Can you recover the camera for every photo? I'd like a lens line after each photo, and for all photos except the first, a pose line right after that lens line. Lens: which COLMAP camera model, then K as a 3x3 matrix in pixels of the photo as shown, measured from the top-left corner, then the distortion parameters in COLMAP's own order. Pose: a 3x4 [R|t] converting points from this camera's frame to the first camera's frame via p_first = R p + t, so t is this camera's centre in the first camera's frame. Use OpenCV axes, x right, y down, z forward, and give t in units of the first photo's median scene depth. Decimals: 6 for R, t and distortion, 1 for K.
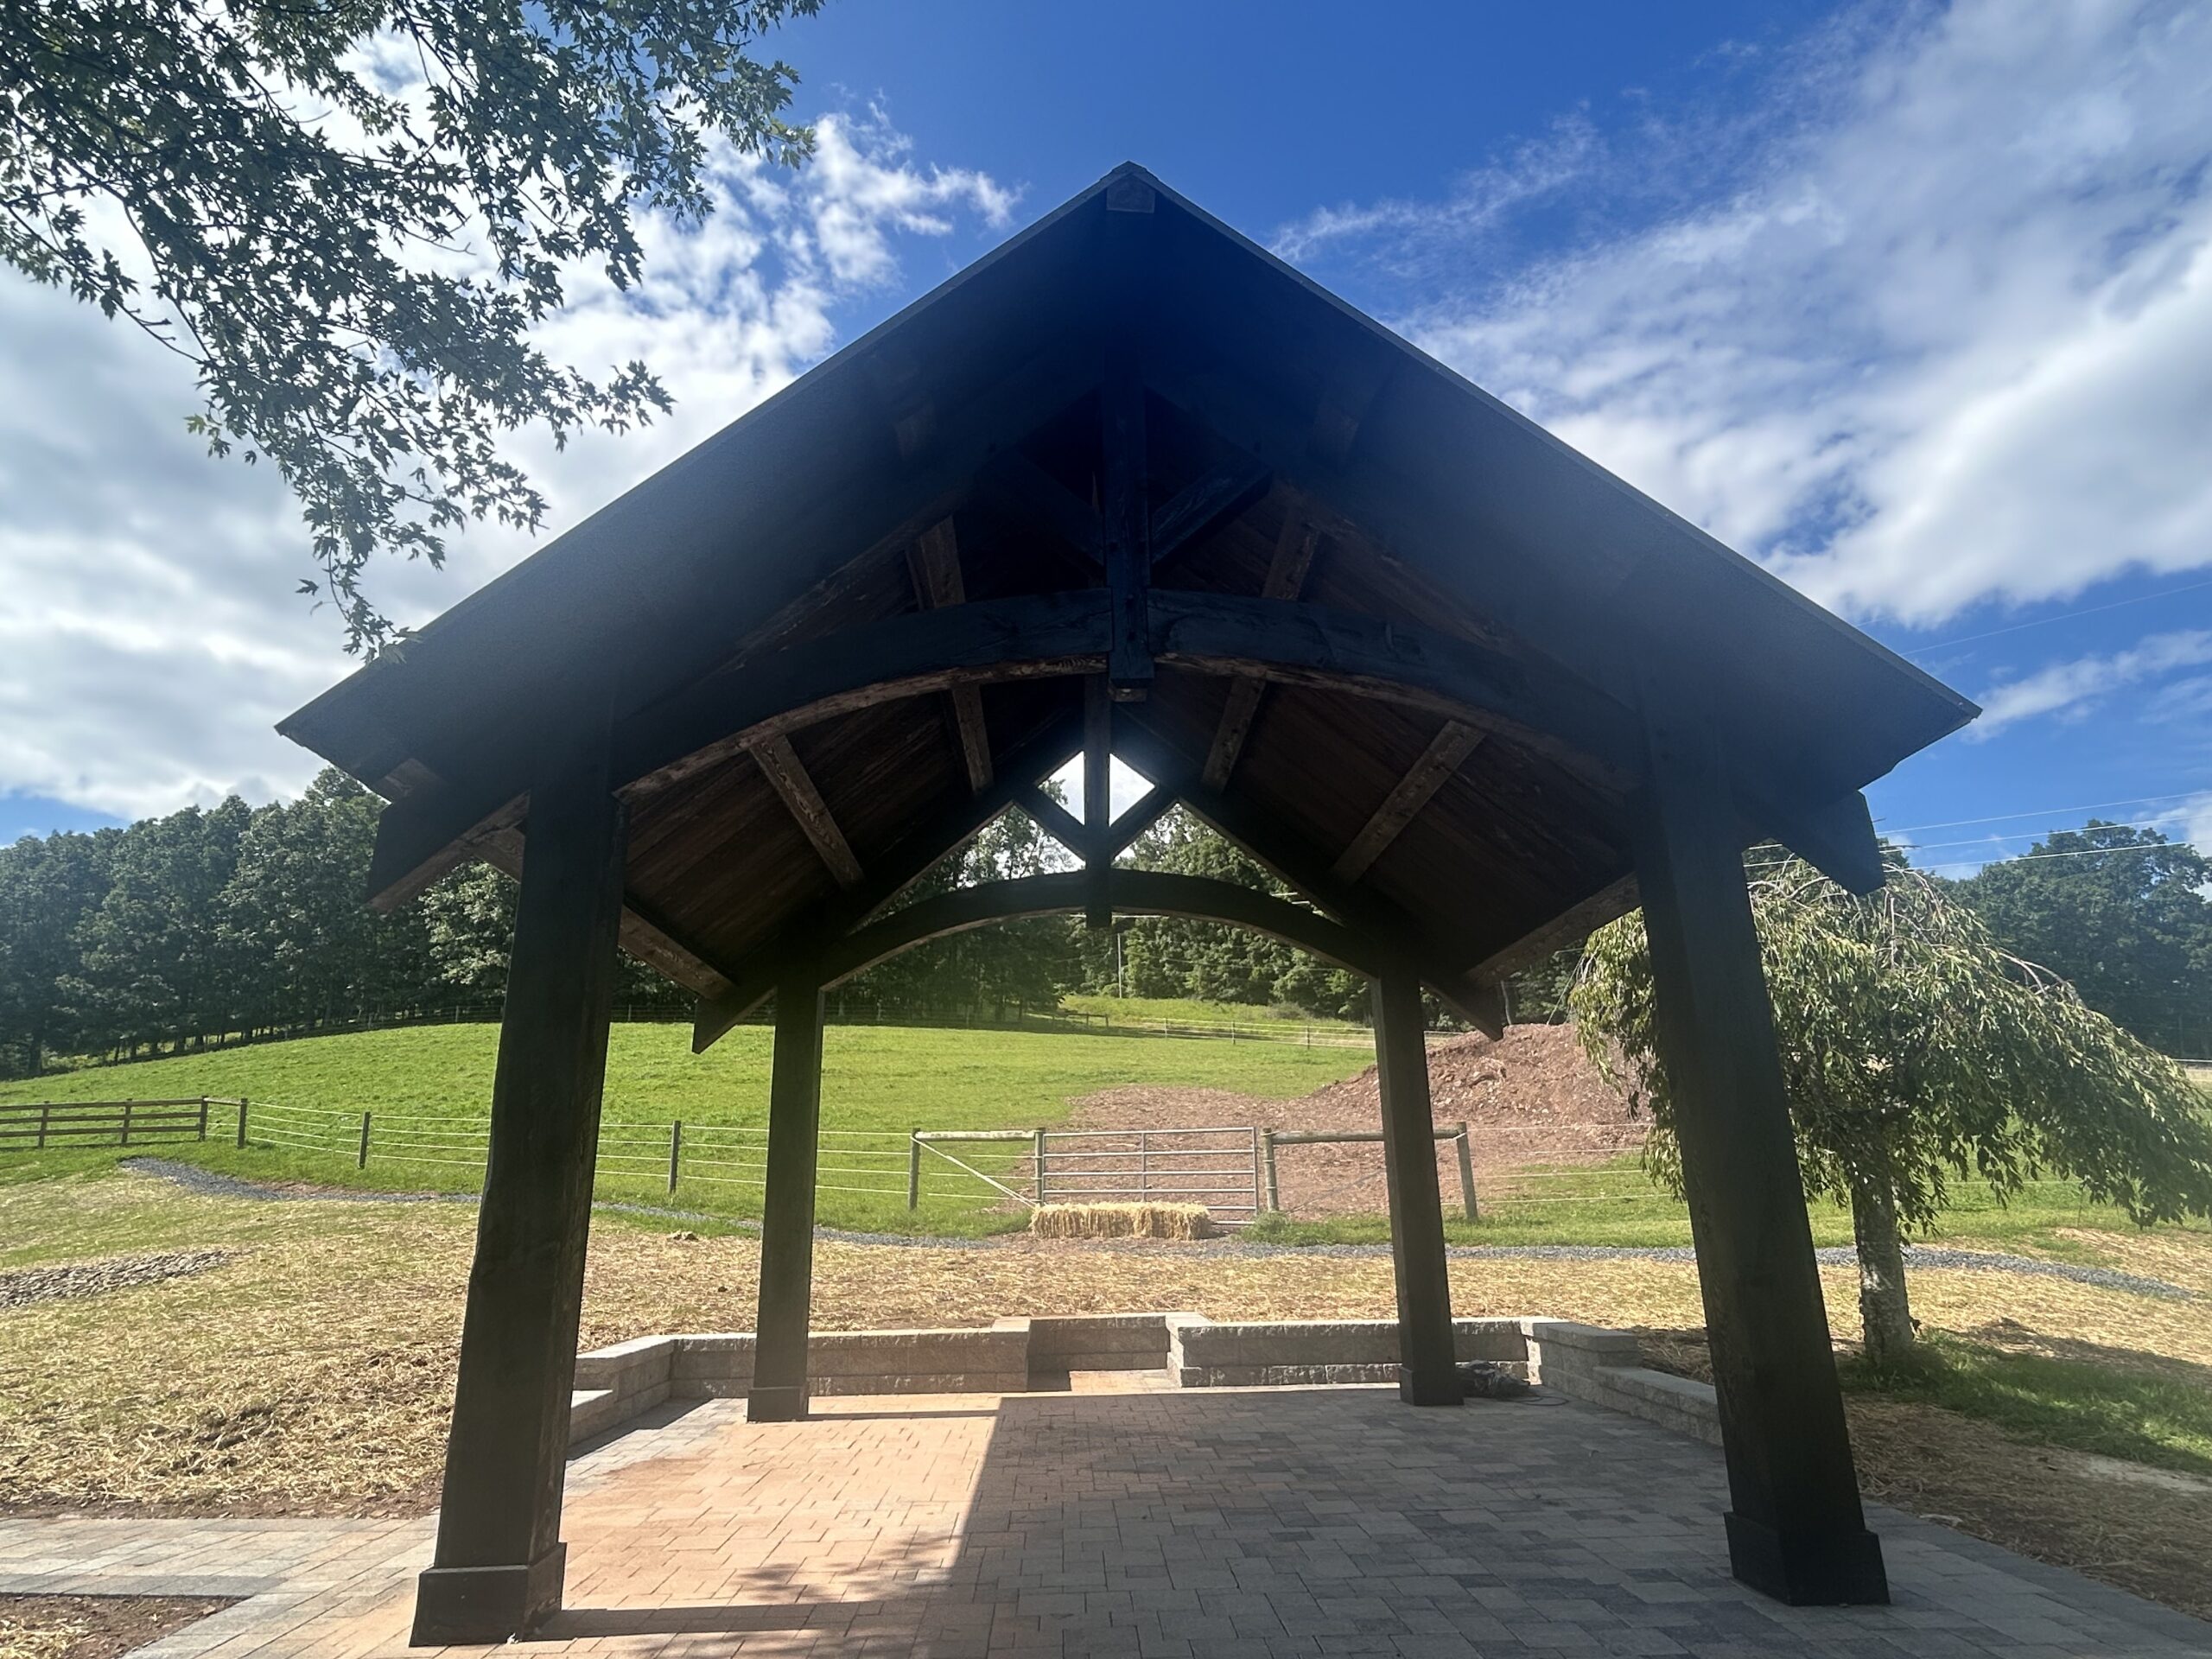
lens RADIAL K [[1246.5, 0, 1100.8], [0, 1246.5, 832.3], [0, 0, 1]] dist [0.002746, -0.000011]
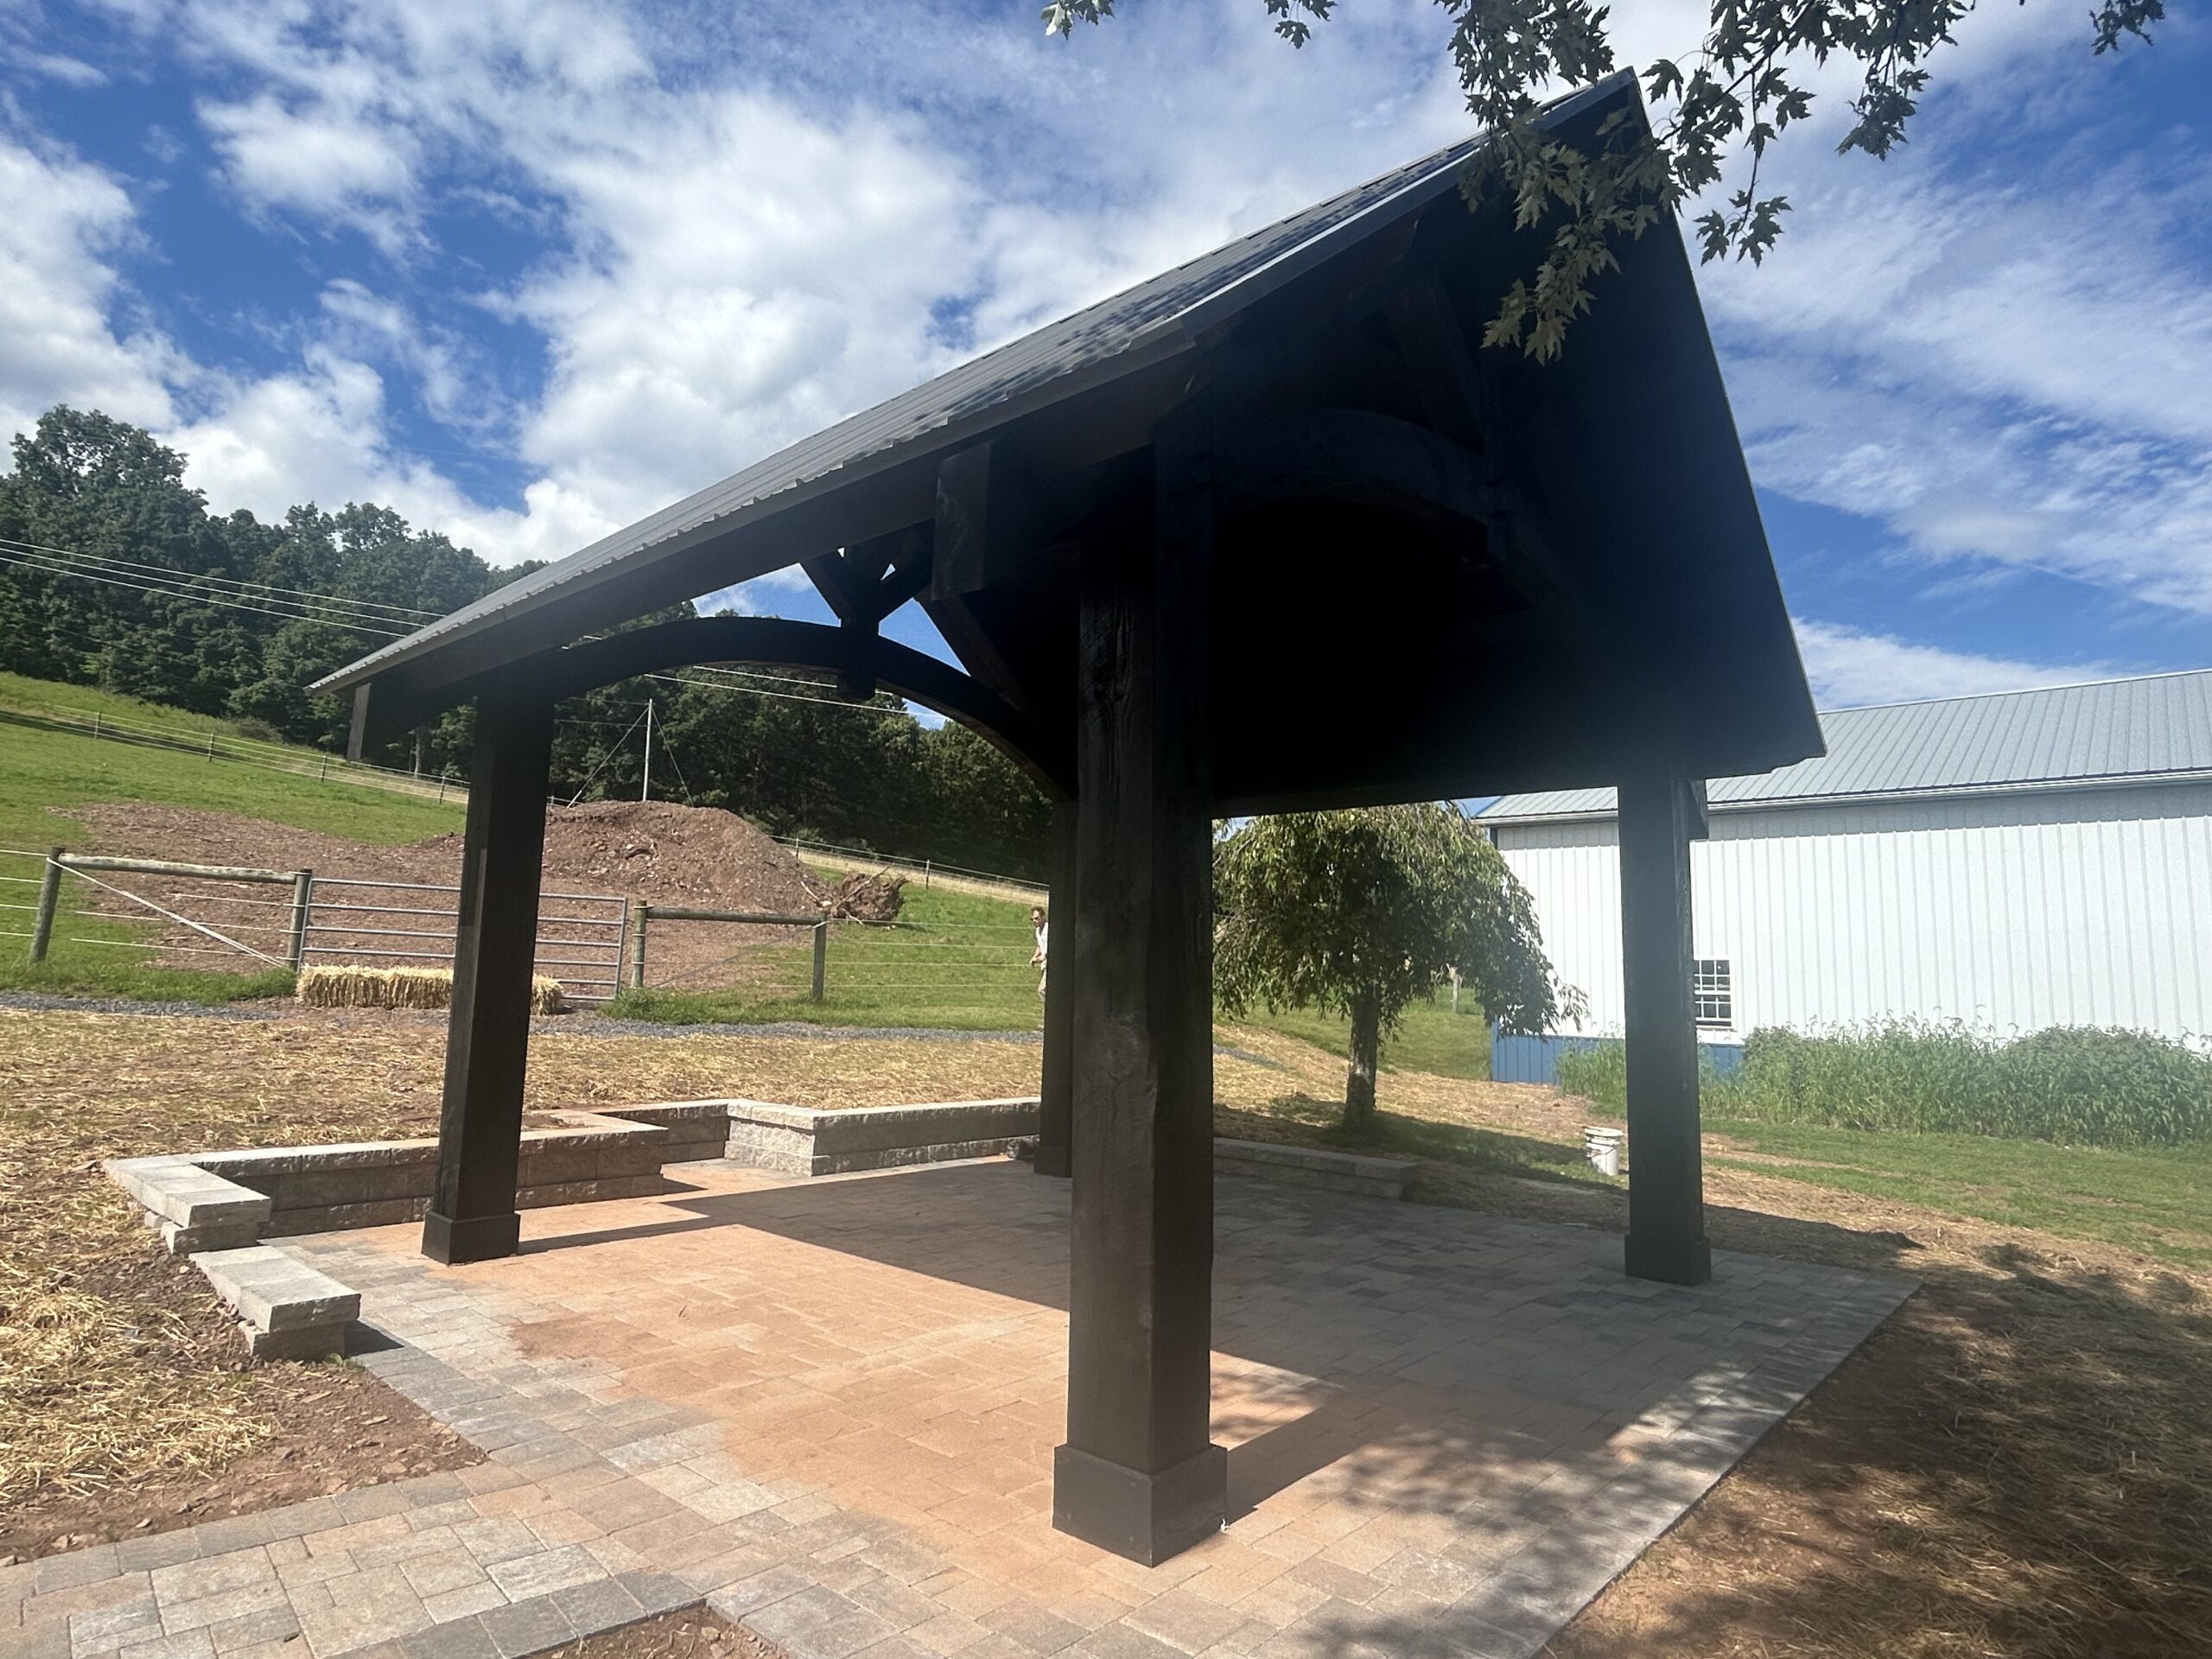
lens RADIAL K [[1246.2, 0, 1106.0], [0, 1246.2, 829.5], [0, 0, 1]] dist [-0.002279, -0.000092]
pose [[0.678662, 0.128740, 0.723079, -0.263772], [-0.255698, 0.964341, 0.068296, 0.031025], [-0.688503, -0.231239, 0.687381, 0.122688]]
